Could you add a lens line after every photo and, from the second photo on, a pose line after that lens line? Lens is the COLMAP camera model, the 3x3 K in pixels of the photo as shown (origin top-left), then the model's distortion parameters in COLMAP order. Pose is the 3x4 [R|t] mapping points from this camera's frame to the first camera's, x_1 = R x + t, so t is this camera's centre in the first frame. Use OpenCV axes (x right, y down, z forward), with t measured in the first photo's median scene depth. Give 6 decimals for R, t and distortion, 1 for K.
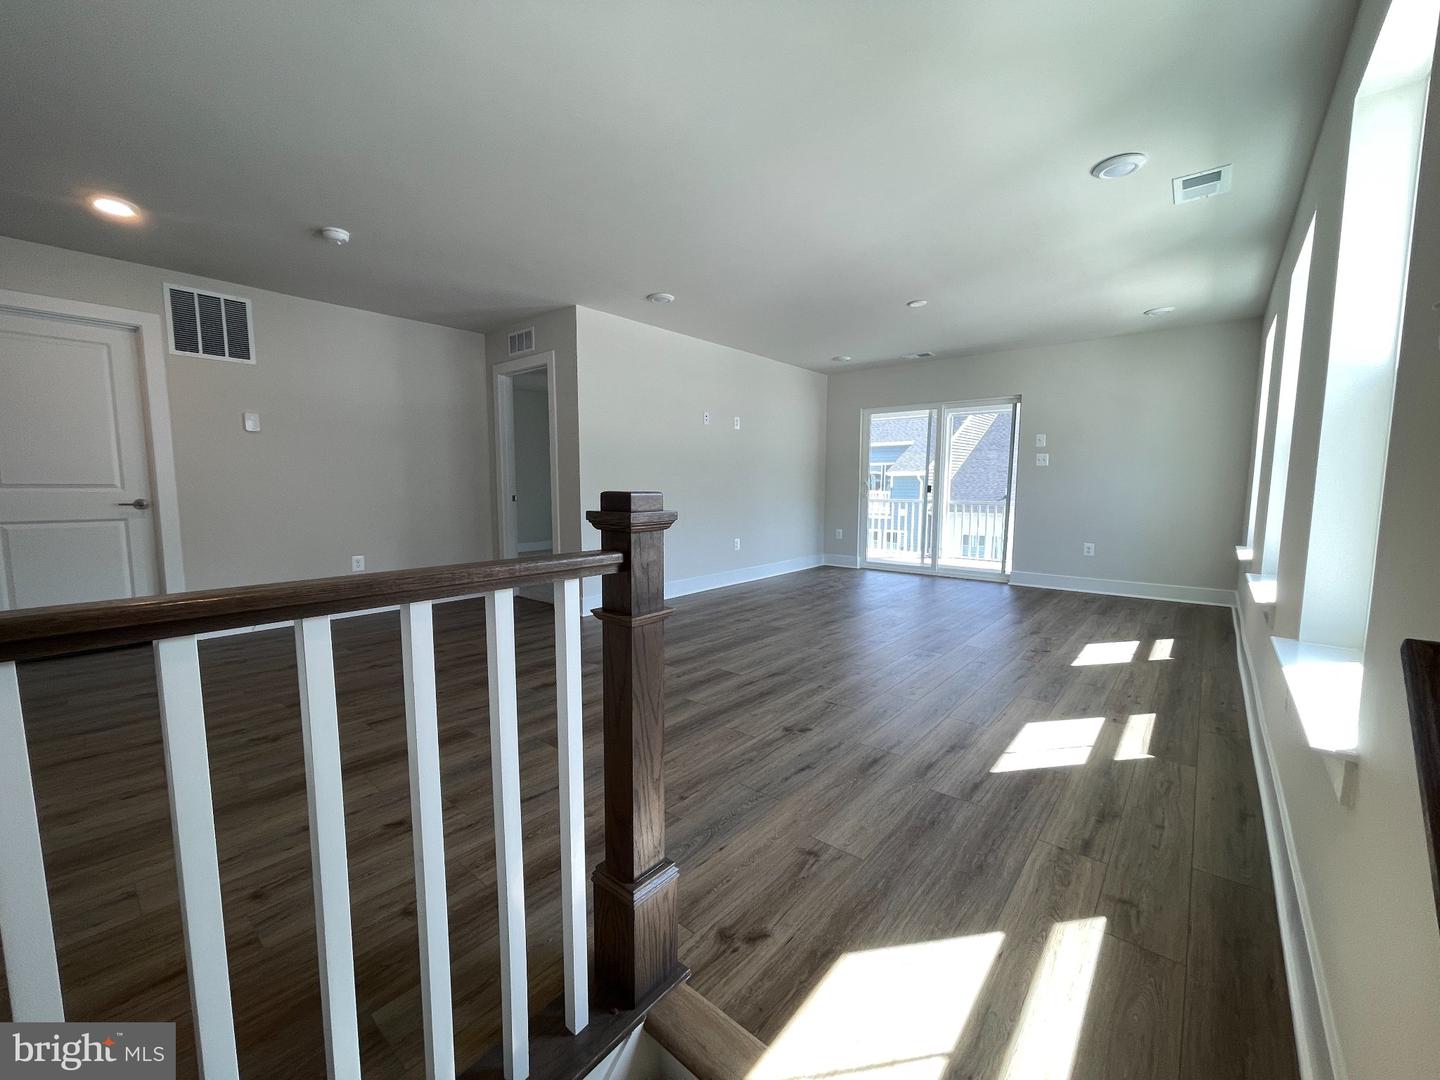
lens RADIAL K [[581.9, 0, 713.1], [0, 581.9, 539.5], [0, 0, 1]] dist [-0.007618, -0.000139]
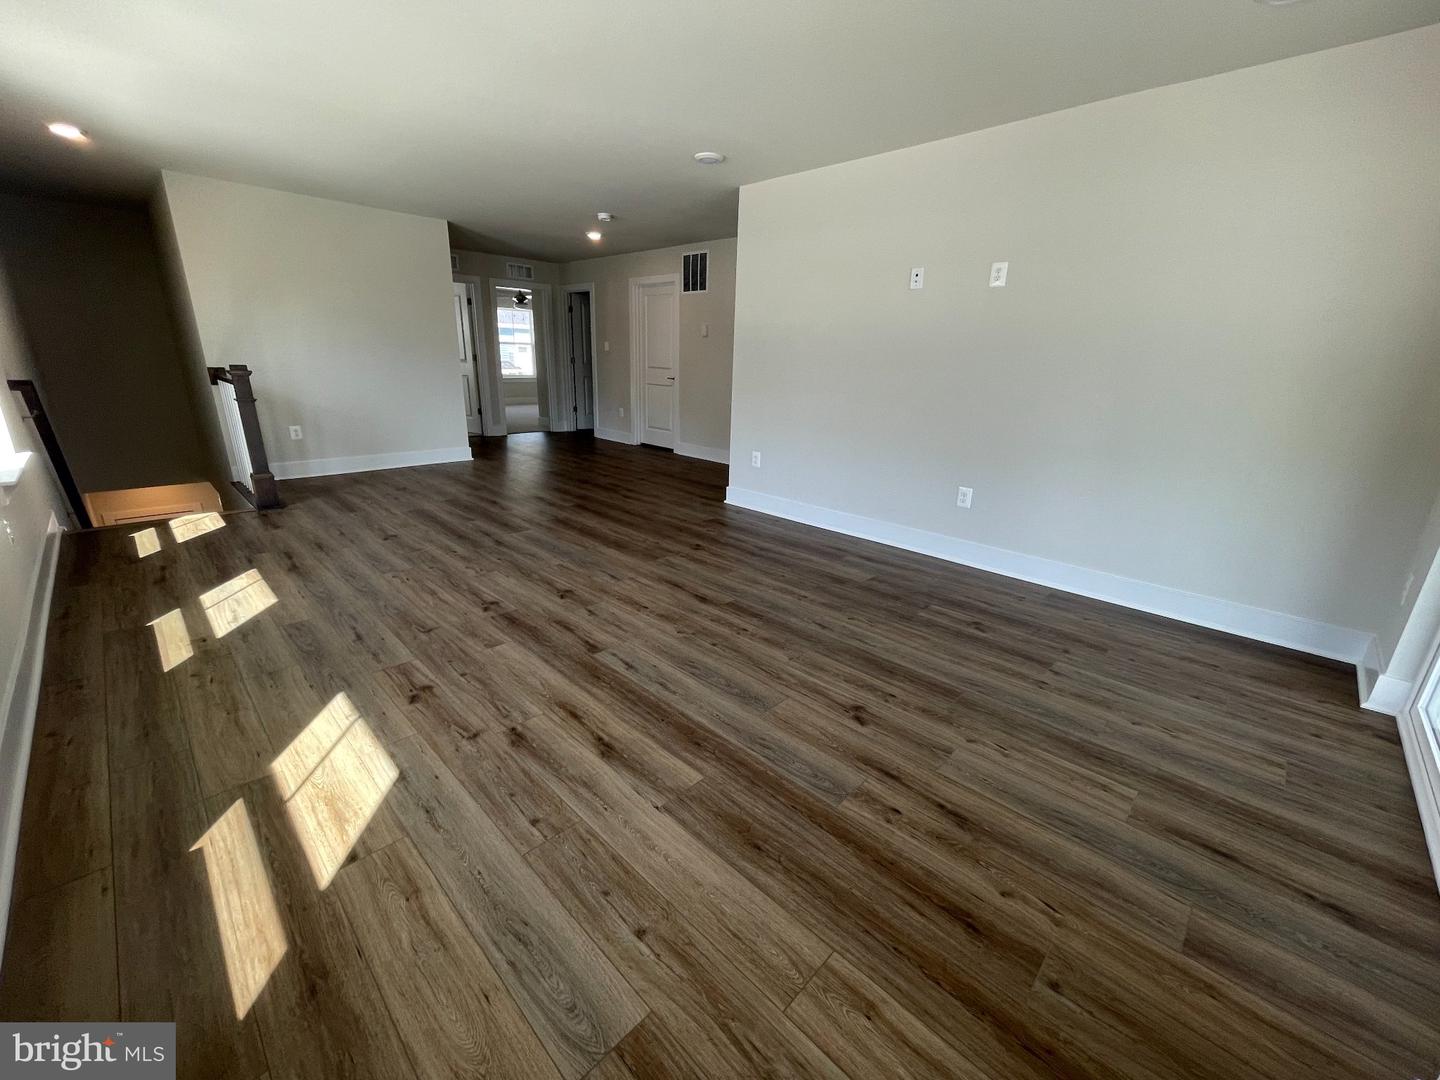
lens RADIAL K [[581.9, 0, 712.1], [0, 581.9, 546.7], [0, 0, 1]] dist [-0.007618, -0.000139]
pose [[-0.072477, 0.298956, -0.951511, 1.344006], [-0.129950, 0.943056, 0.306198, -0.193442], [0.988868, 0.145841, -0.029500, 1.655324]]
